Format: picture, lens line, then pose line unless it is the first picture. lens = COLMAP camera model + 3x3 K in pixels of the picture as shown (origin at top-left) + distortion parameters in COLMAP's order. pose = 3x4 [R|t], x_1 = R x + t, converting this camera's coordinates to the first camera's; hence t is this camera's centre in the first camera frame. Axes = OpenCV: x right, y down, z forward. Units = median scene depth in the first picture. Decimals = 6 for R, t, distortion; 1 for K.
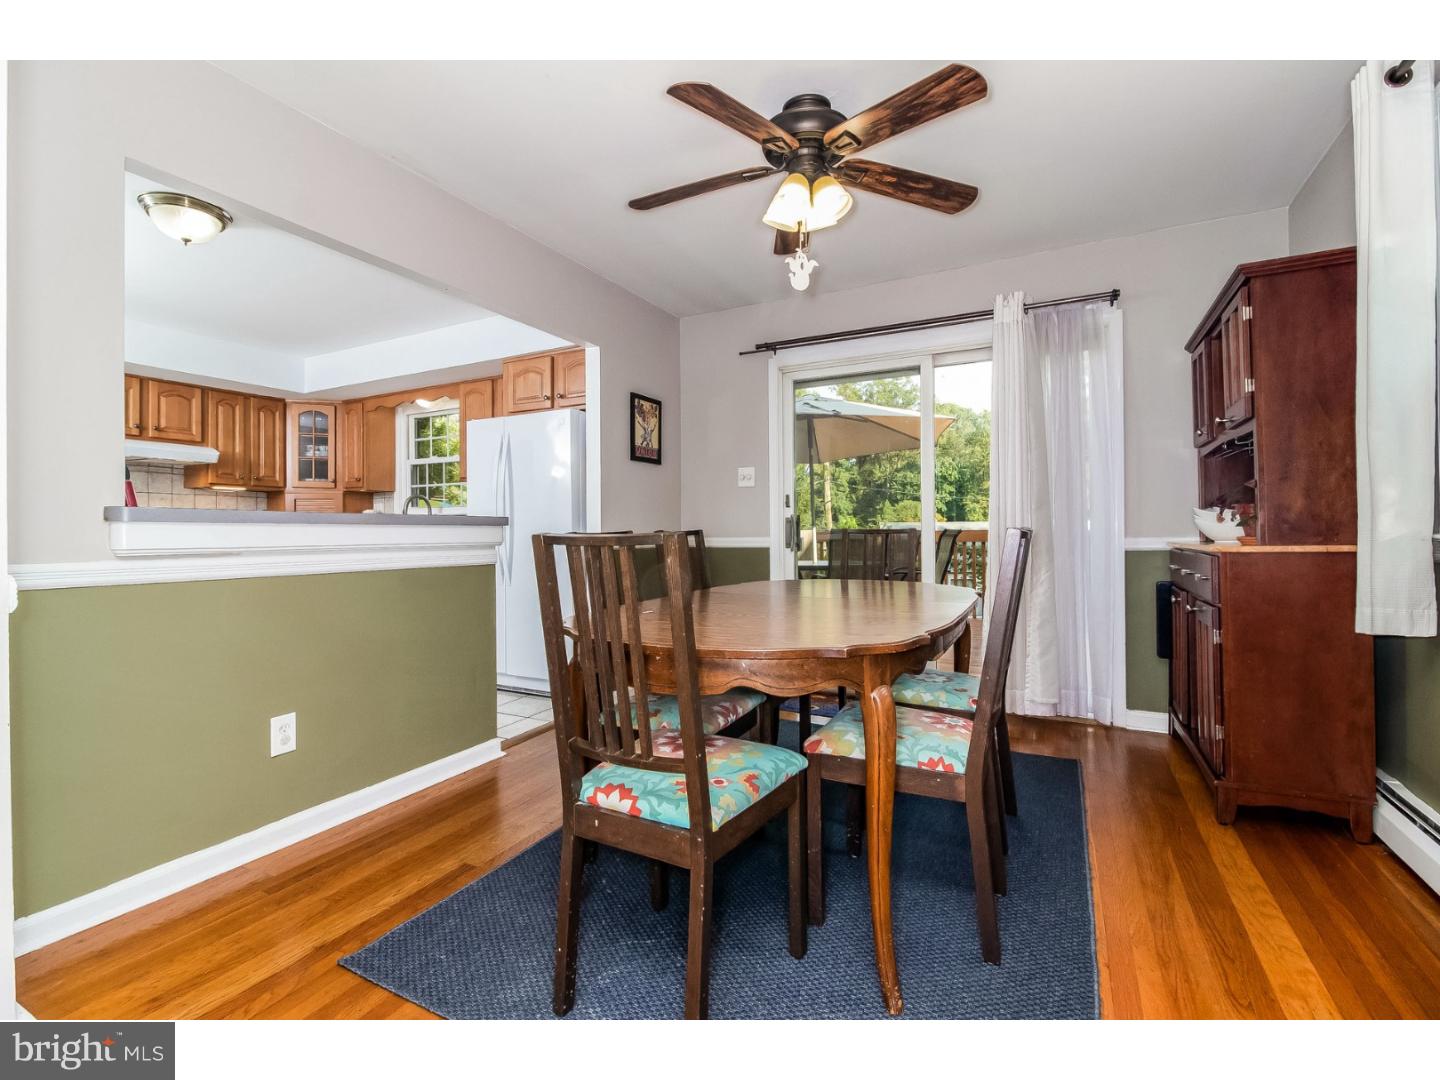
lens RADIAL K [[668.2, 0, 708.0], [0, 668.2, 530.1], [0, 0, 1]] dist [0.000359, -0.007898]
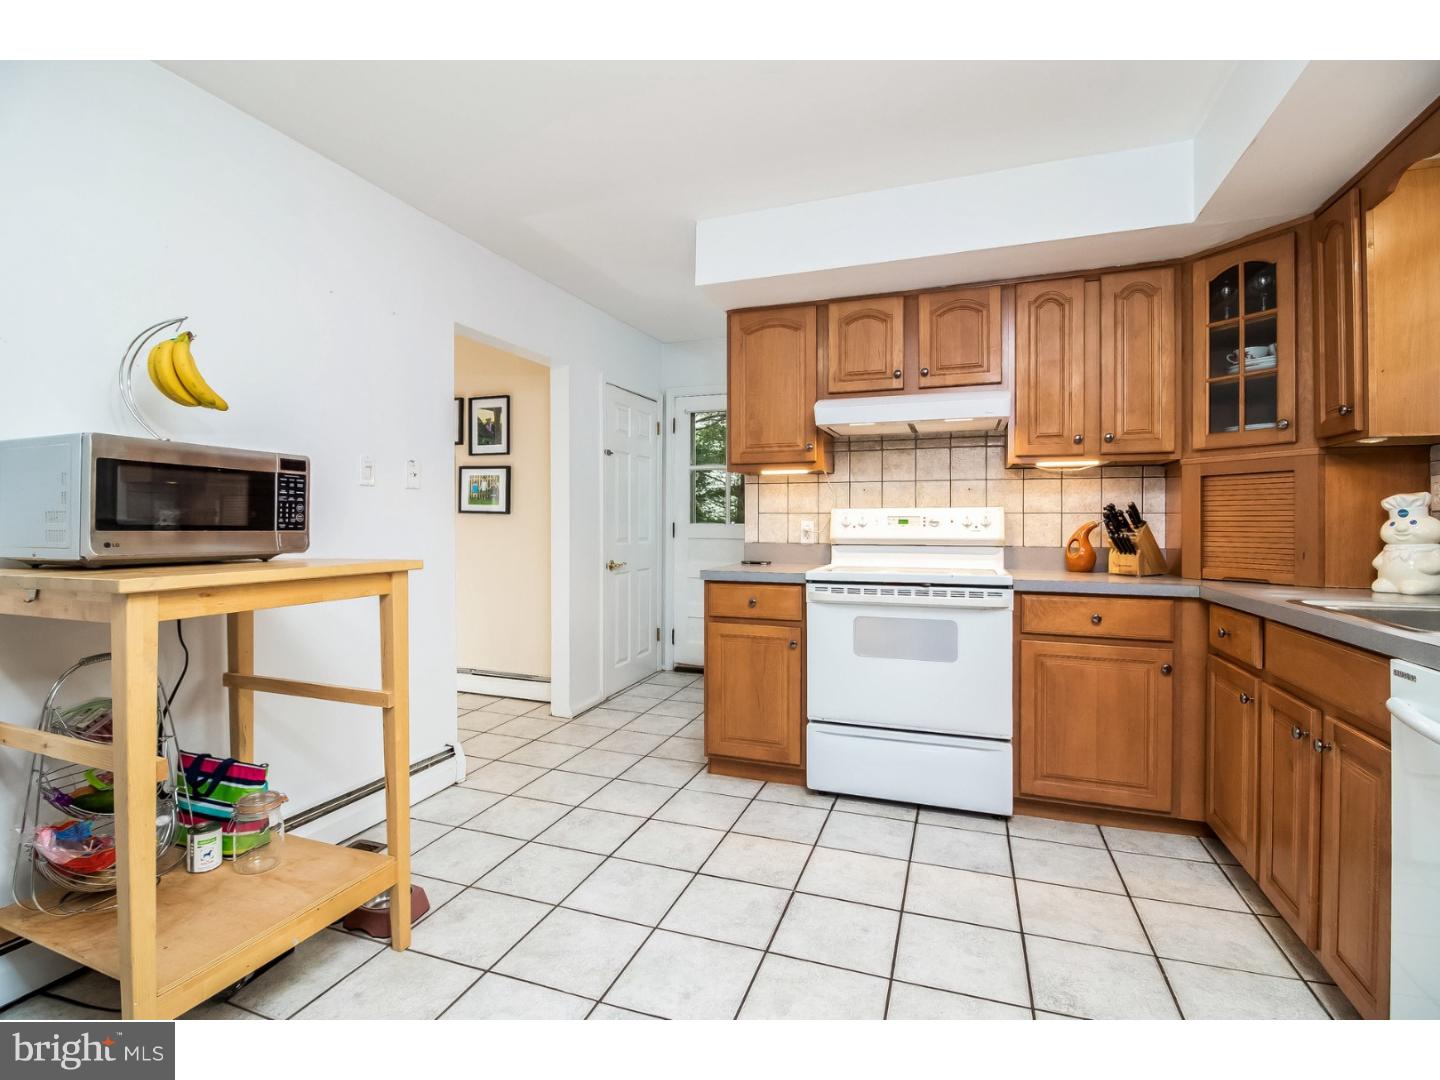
lens RADIAL K [[680.0, 0, 699.5], [0, 680.0, 527.2], [0, 0, 1]] dist [0.000289, -0.020176]
pose [[0.119614, 0.013745, -0.992725, -0.224481], [0.004685, 0.999885, 0.014408, -0.021699], [0.992809, -0.006374, 0.119536, 0.651946]]
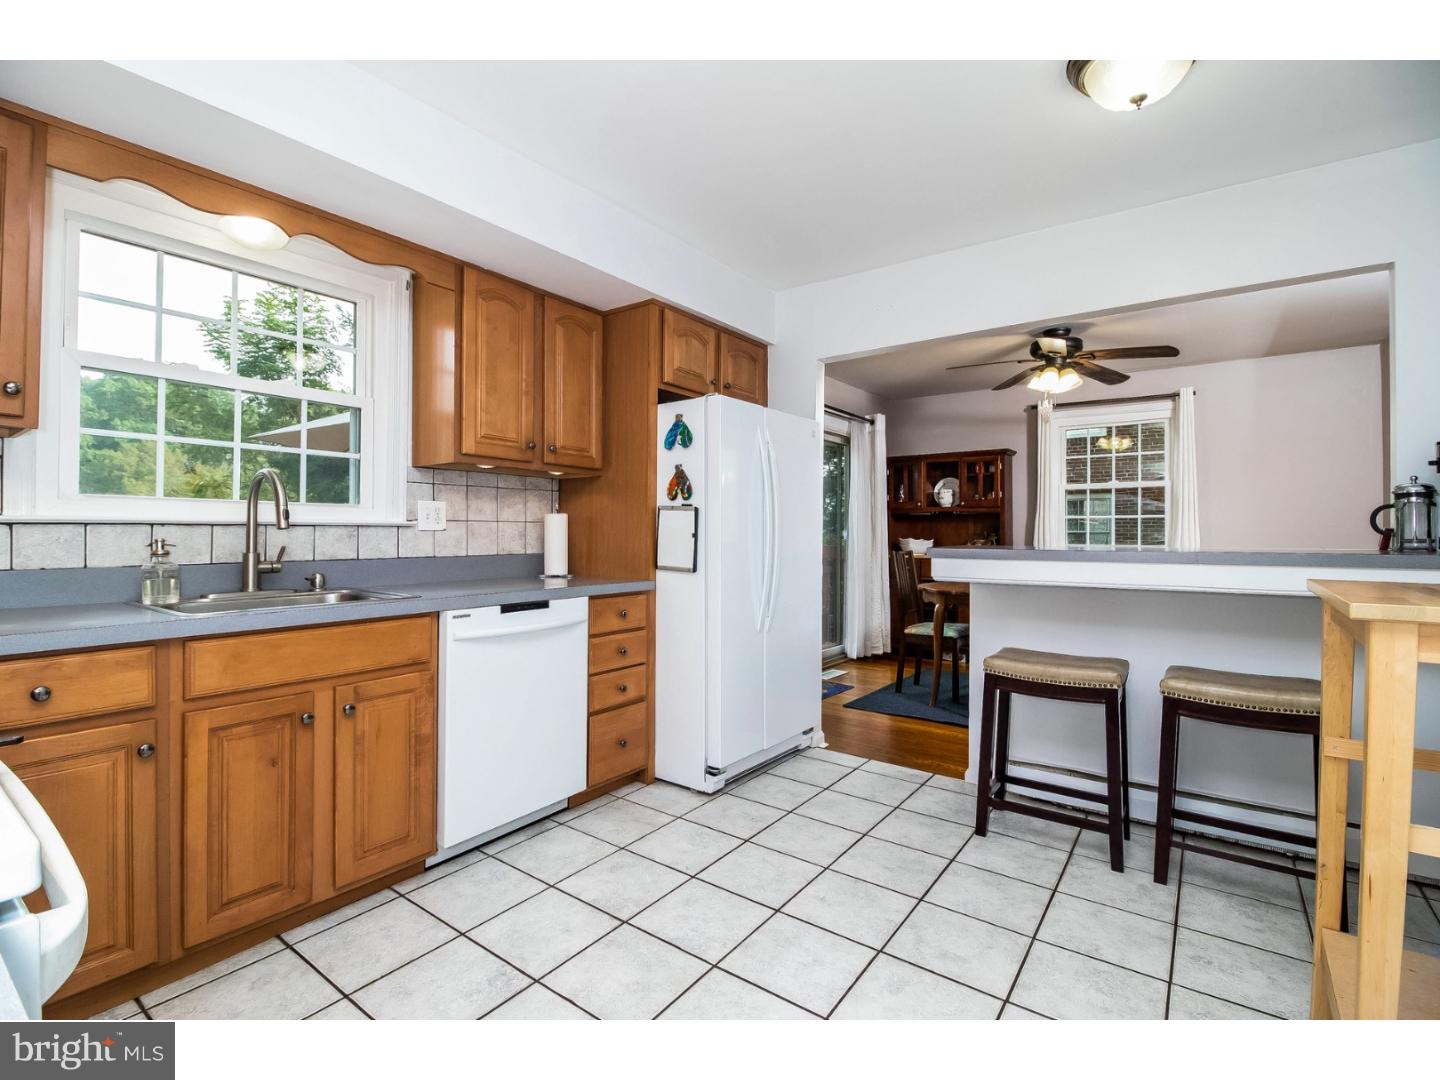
lens RADIAL K [[668.2, 0, 708.0], [0, 668.2, 530.1], [0, 0, 1]] dist [0.000359, -0.007898]
pose [[0.154885, 0.013866, 0.987835, -0.792656], [-0.012885, 0.999845, -0.012015, -0.017375], [-0.987848, -0.010867, 0.155040, 0.701673]]
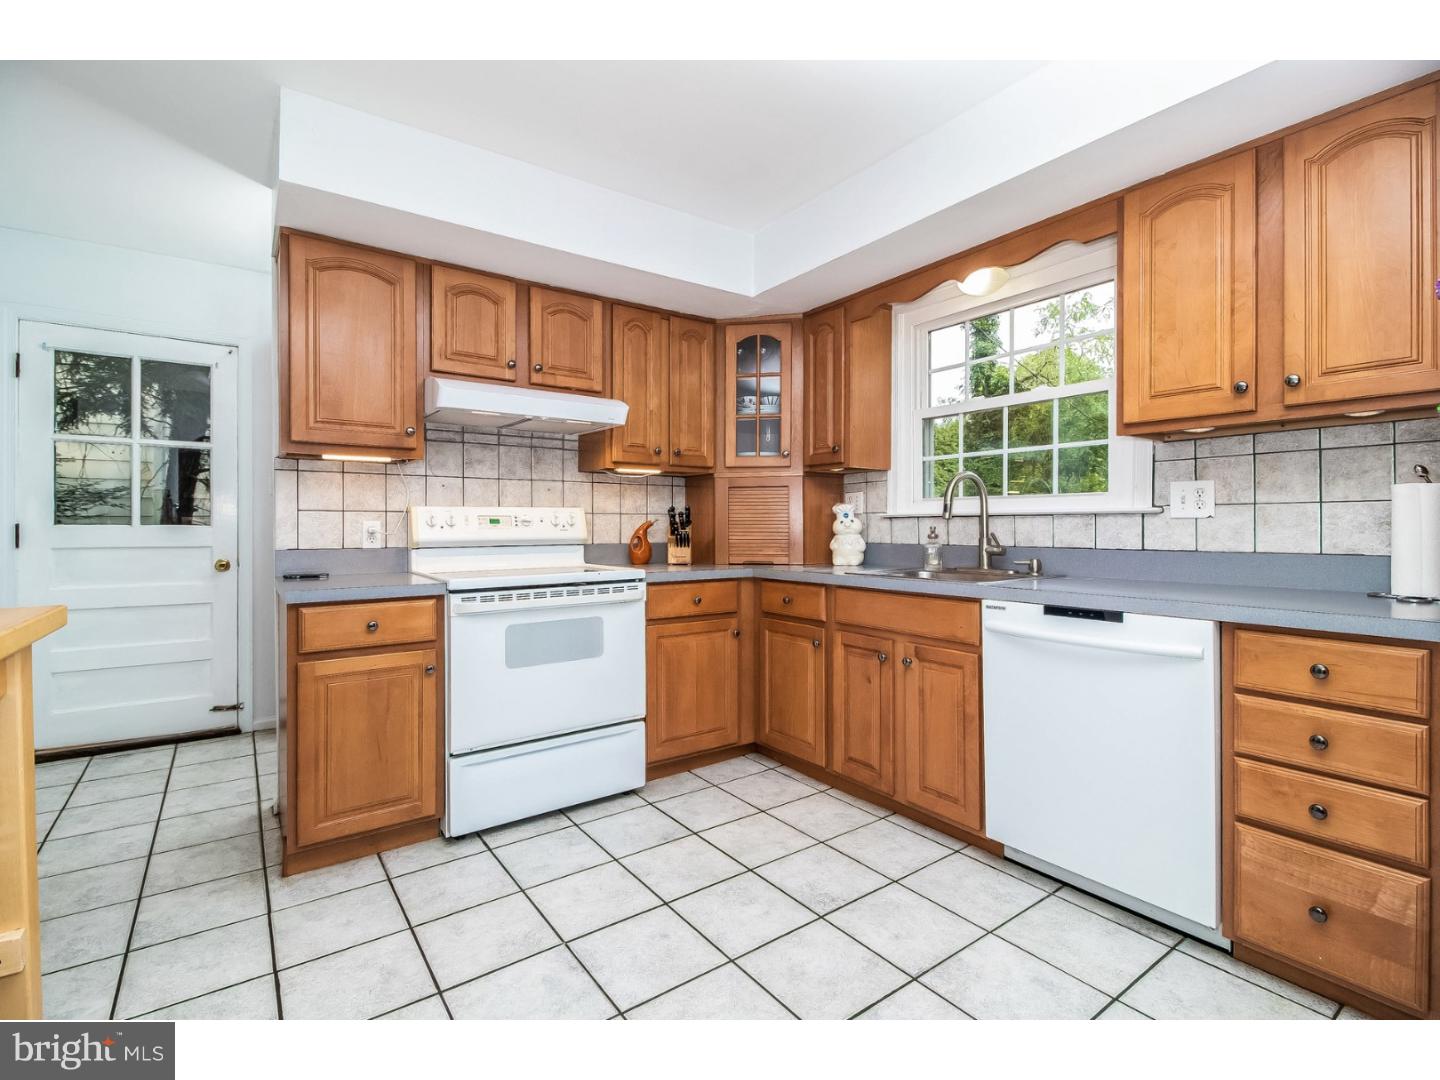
lens RADIAL K [[668.2, 0, 708.0], [0, 668.2, 530.1], [0, 0, 1]] dist [0.000359, -0.007898]
pose [[0.892565, 0.009495, -0.450818, -0.389441], [-0.001040, 0.999819, 0.018998, -0.020560], [0.450917, -0.016488, 0.892414, 0.488053]]
